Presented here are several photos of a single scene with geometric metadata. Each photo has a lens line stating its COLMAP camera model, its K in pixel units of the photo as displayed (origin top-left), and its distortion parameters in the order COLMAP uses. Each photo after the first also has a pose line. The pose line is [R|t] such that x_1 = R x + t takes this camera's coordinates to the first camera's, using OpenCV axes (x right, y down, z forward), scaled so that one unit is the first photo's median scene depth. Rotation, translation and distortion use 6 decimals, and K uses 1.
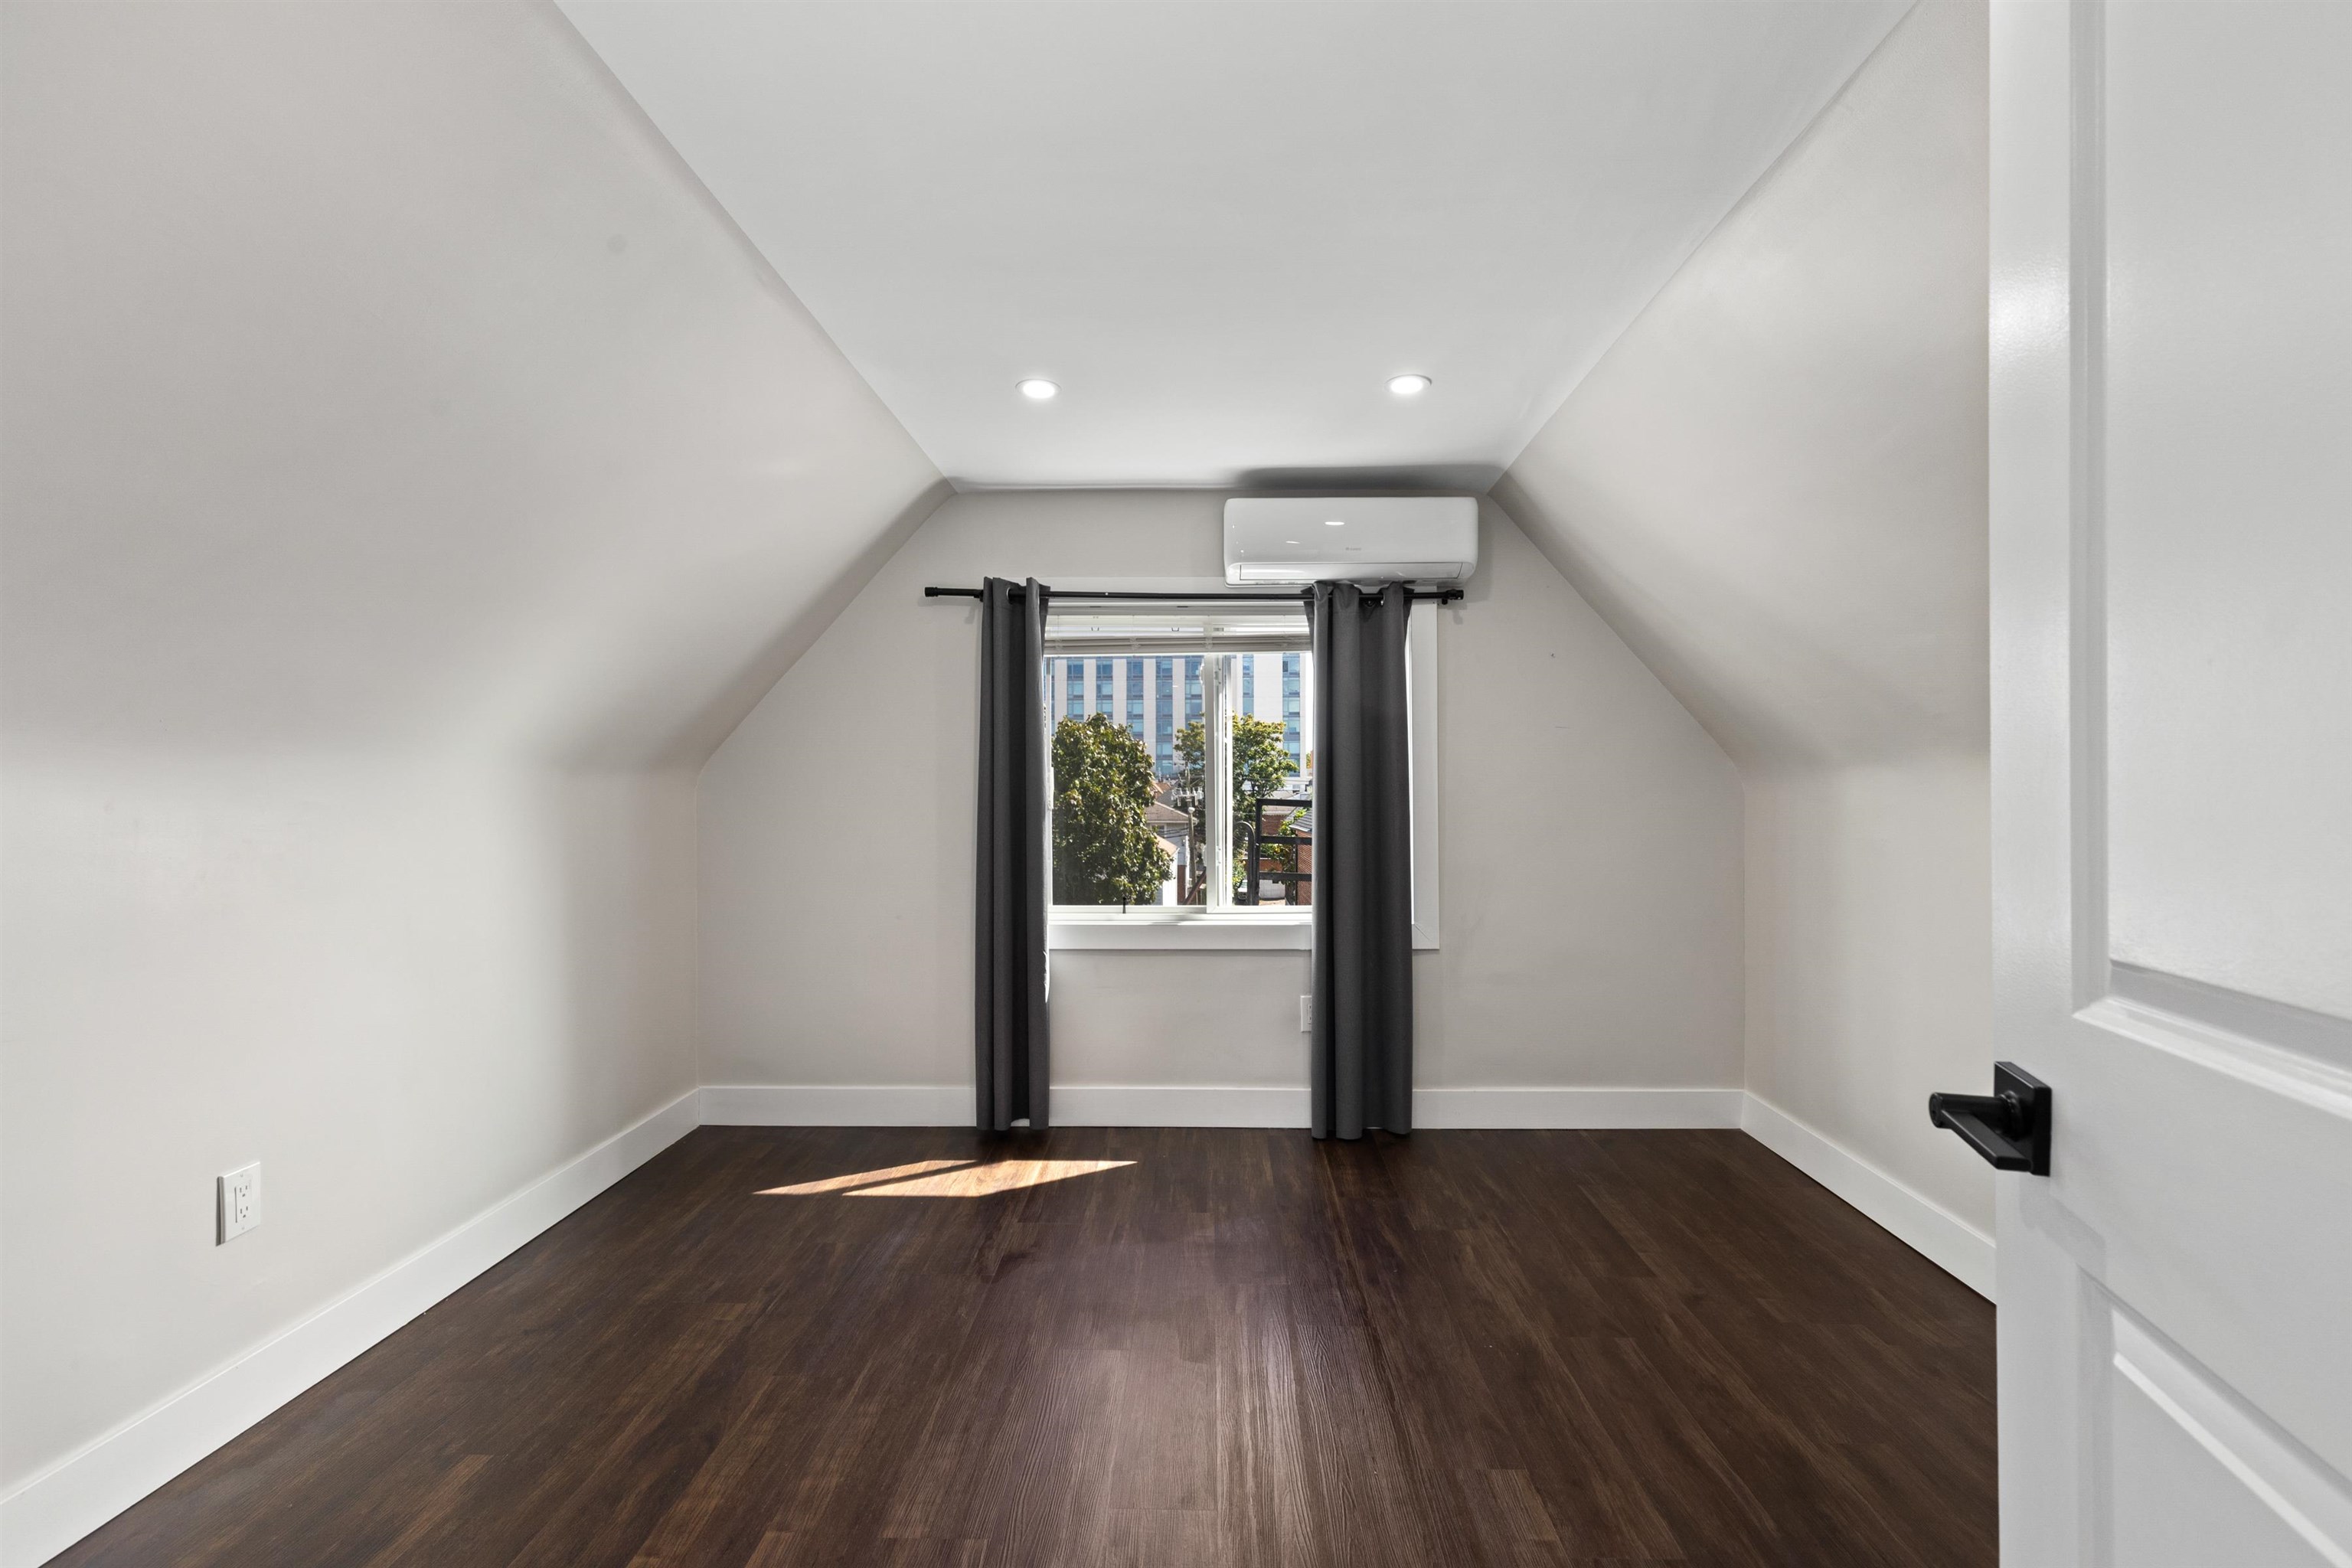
lens RADIAL K [[1044.2, 0, 1181.3], [0, 1044.2, 795.2], [0, 0, 1]] dist [0.002985, 0.000250]
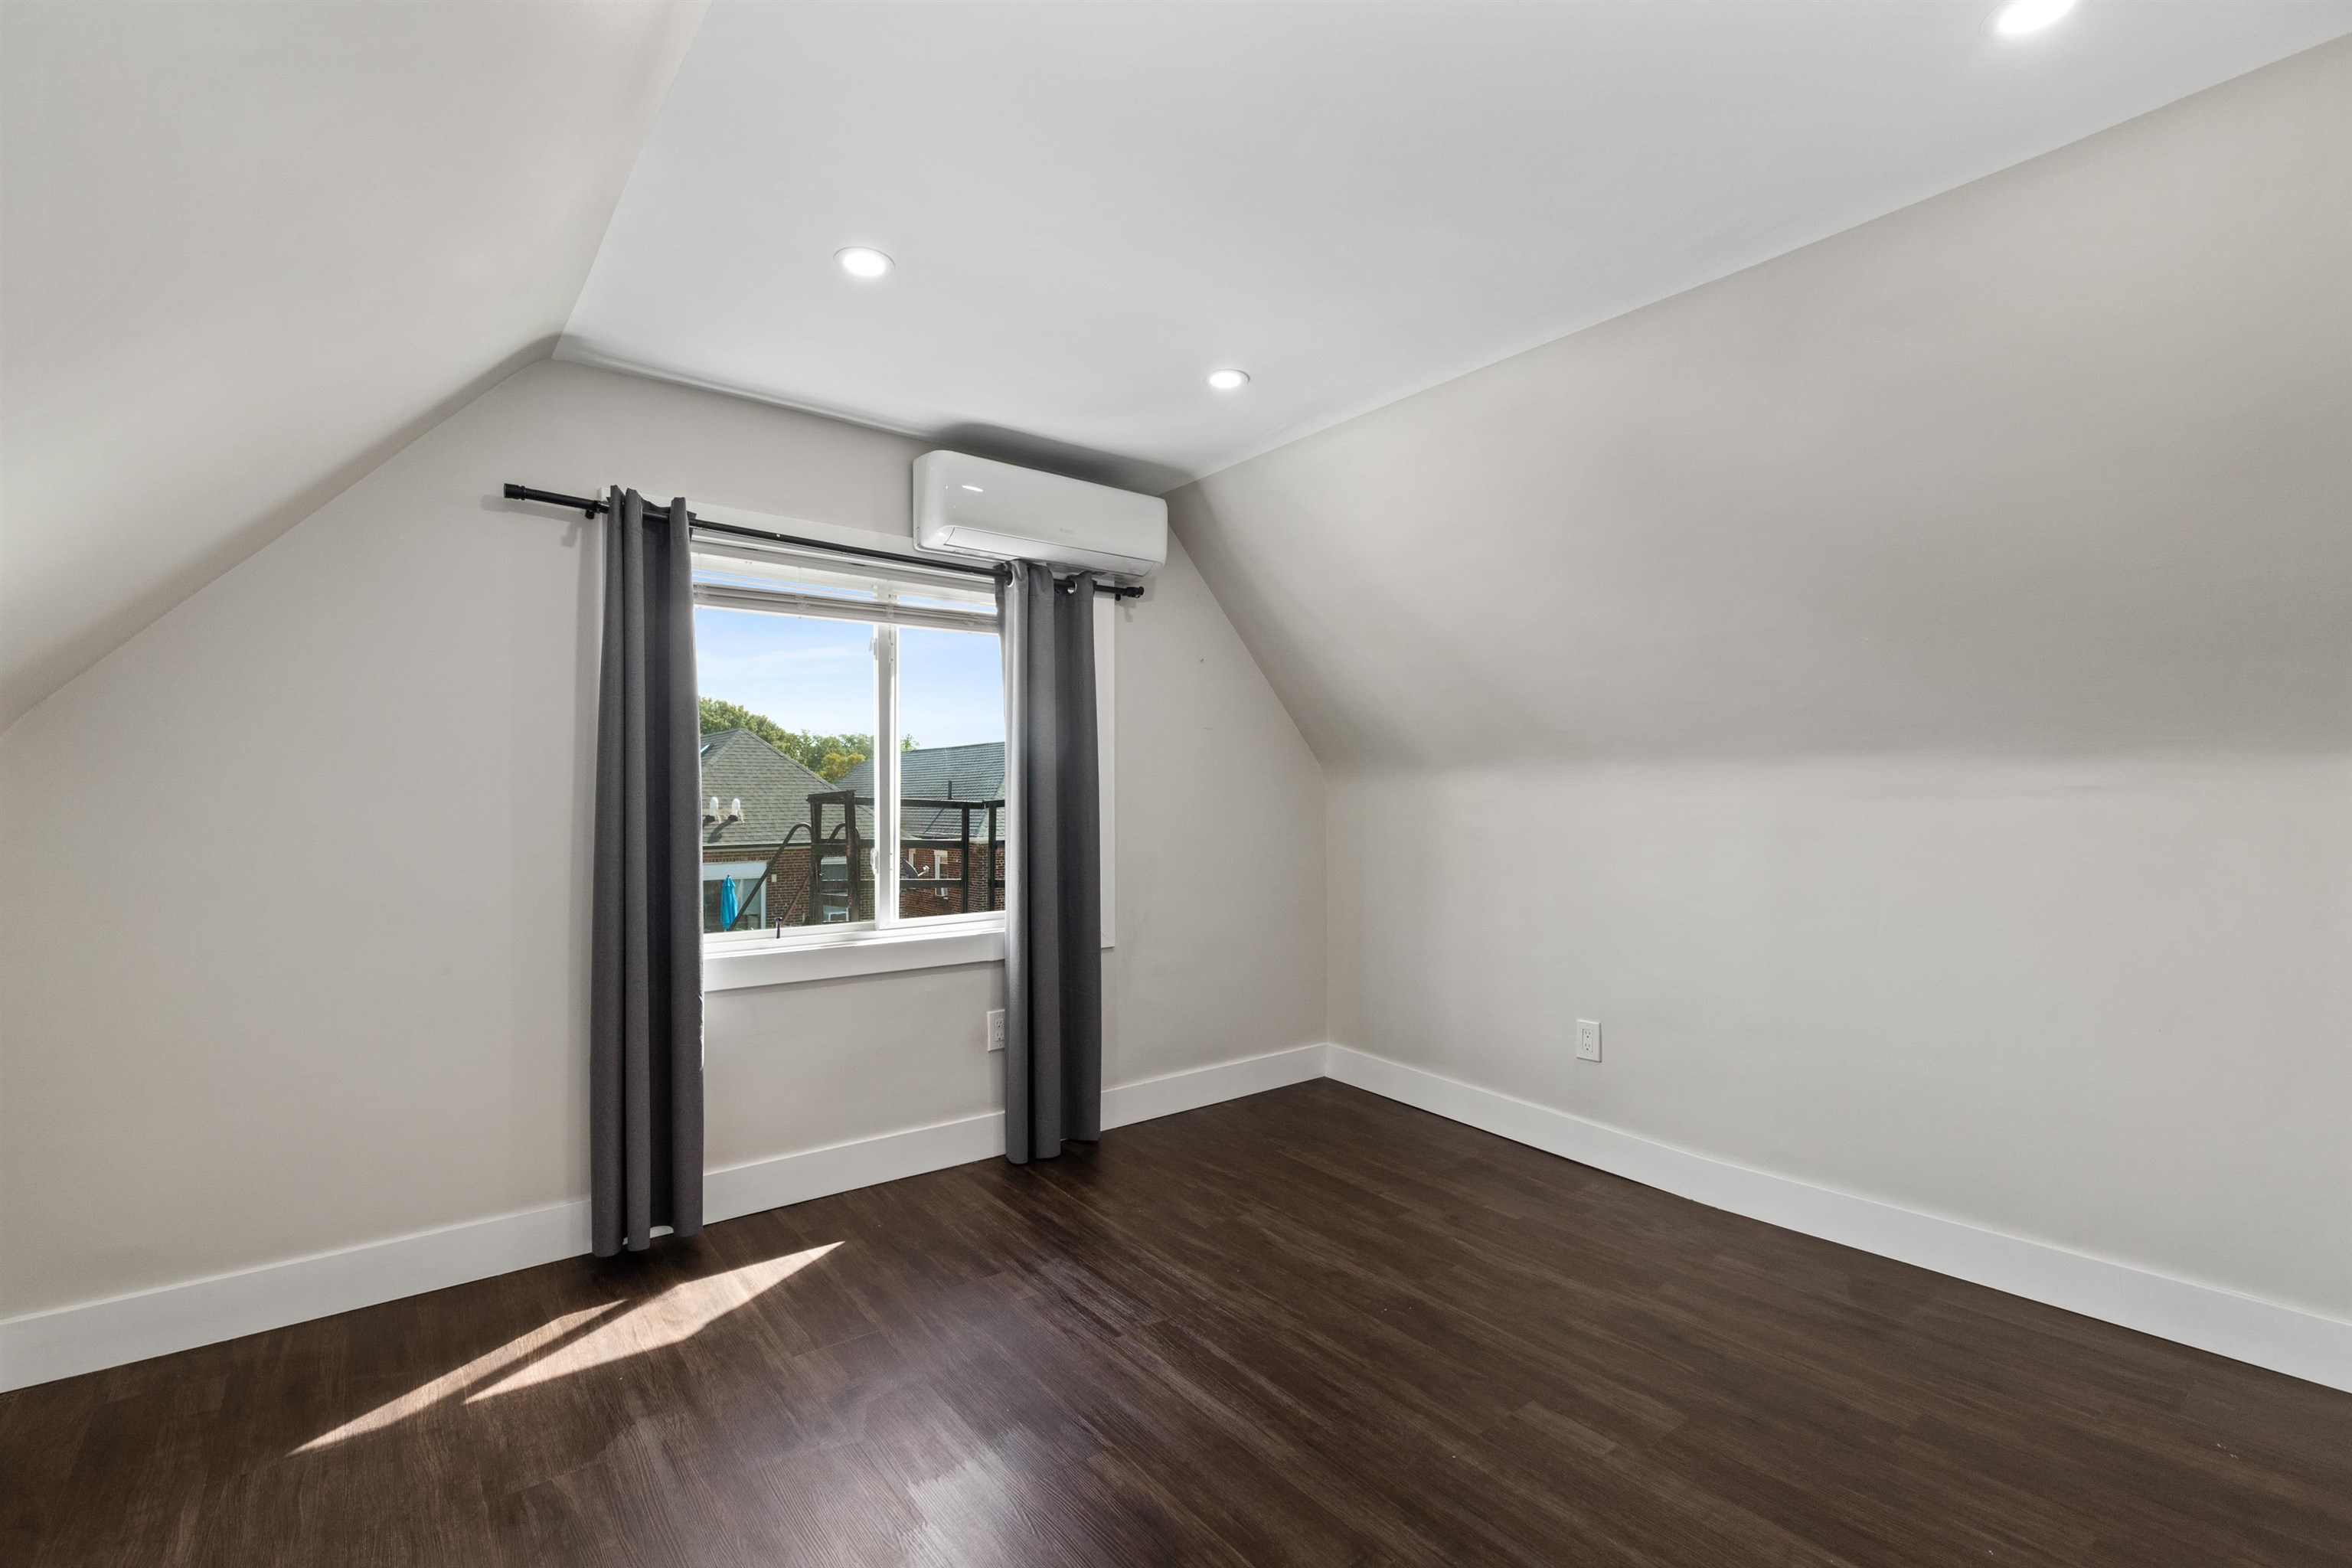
lens RADIAL K [[1044.2, 0, 1181.3], [0, 1044.2, 795.2], [0, 0, 1]] dist [0.002985, 0.000250]
pose [[0.774345, 0.001966, 0.632761, -0.337240], [-0.003410, 0.999994, 0.001066, 0.002060], [-0.632755, -0.002983, 0.774347, 0.193516]]
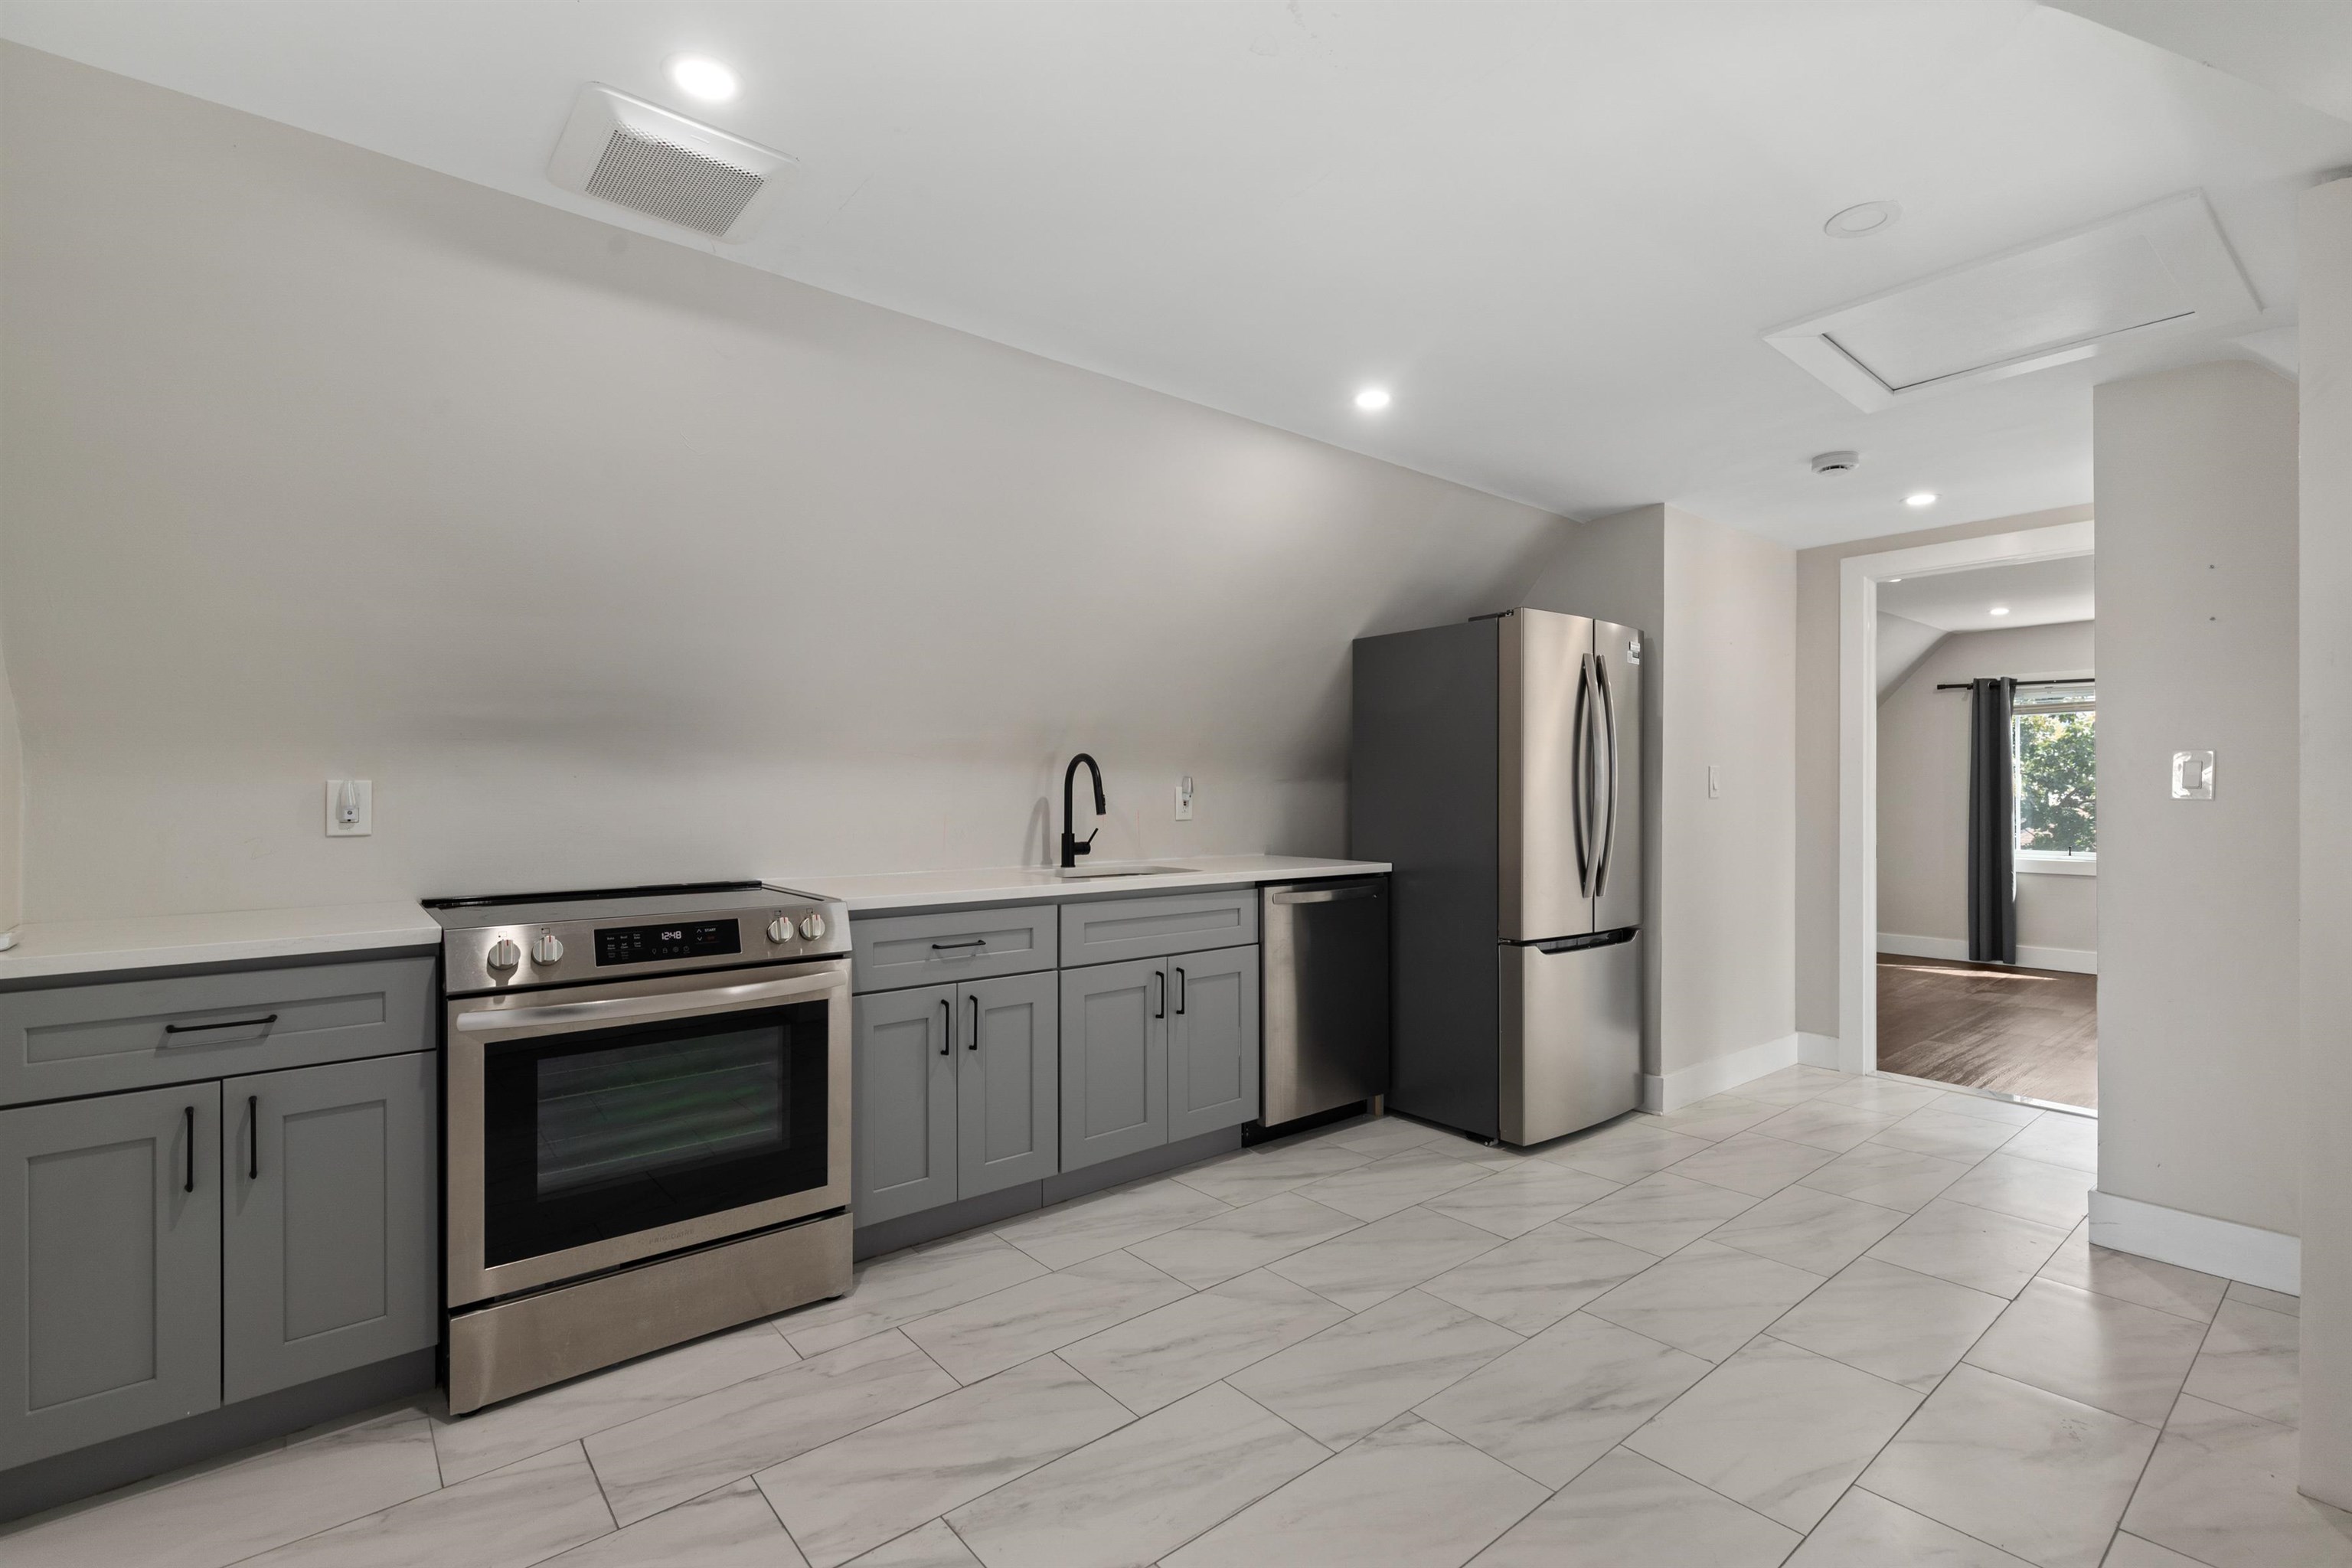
lens RADIAL K [[1044.2, 0, 1181.3], [0, 1044.2, 795.2], [0, 0, 1]] dist [0.002985, 0.000250]
pose [[0.655713, 0.002887, -0.755005, 0.316277], [0.005146, 0.999952, 0.008293, -0.013532], [0.754993, -0.009323, 0.655667, -1.397303]]
